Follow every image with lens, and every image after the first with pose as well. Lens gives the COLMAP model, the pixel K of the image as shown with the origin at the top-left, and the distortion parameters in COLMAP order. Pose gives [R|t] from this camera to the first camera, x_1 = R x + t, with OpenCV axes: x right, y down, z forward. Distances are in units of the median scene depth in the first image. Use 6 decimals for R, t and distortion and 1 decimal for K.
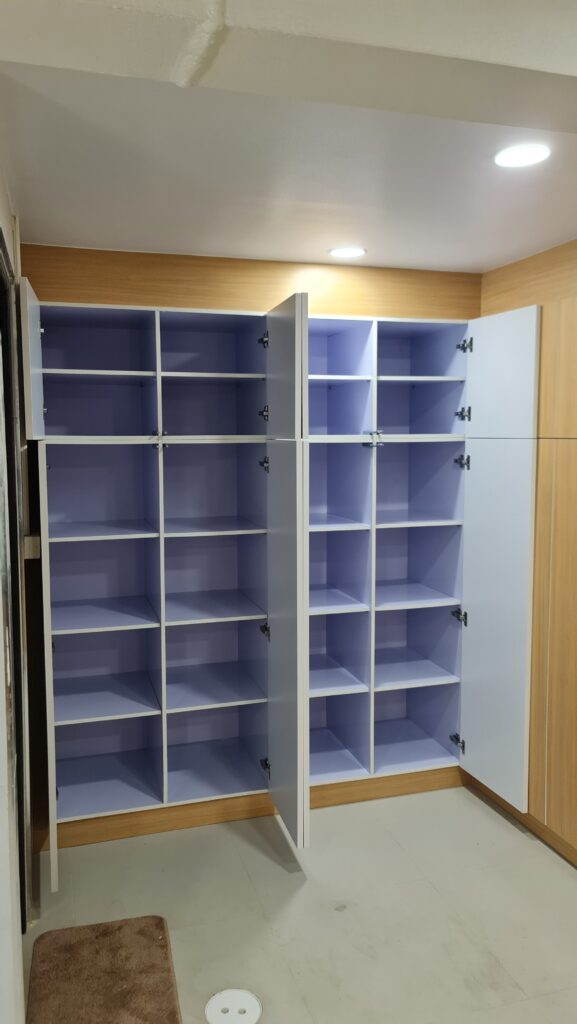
lens RADIAL K [[770.1, 0, 287.4], [0, 770.1, 506.6], [0, 0, 1]] dist [0.085023, -0.060614]
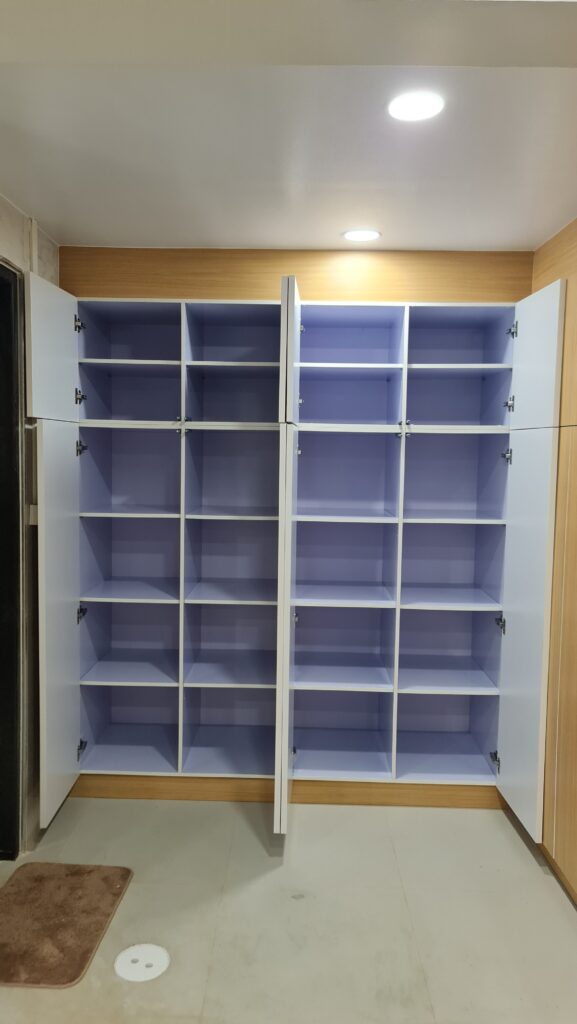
lens RADIAL K [[770.1, 0, 290.1], [0, 770.1, 513.3], [0, 0, 1]] dist [0.085023, -0.060614]
pose [[0.949720, 0.045479, -0.309779, 0.292902], [-0.049736, 0.998745, -0.005854, 0.030916], [0.309124, 0.020967, 0.950790, 0.043282]]
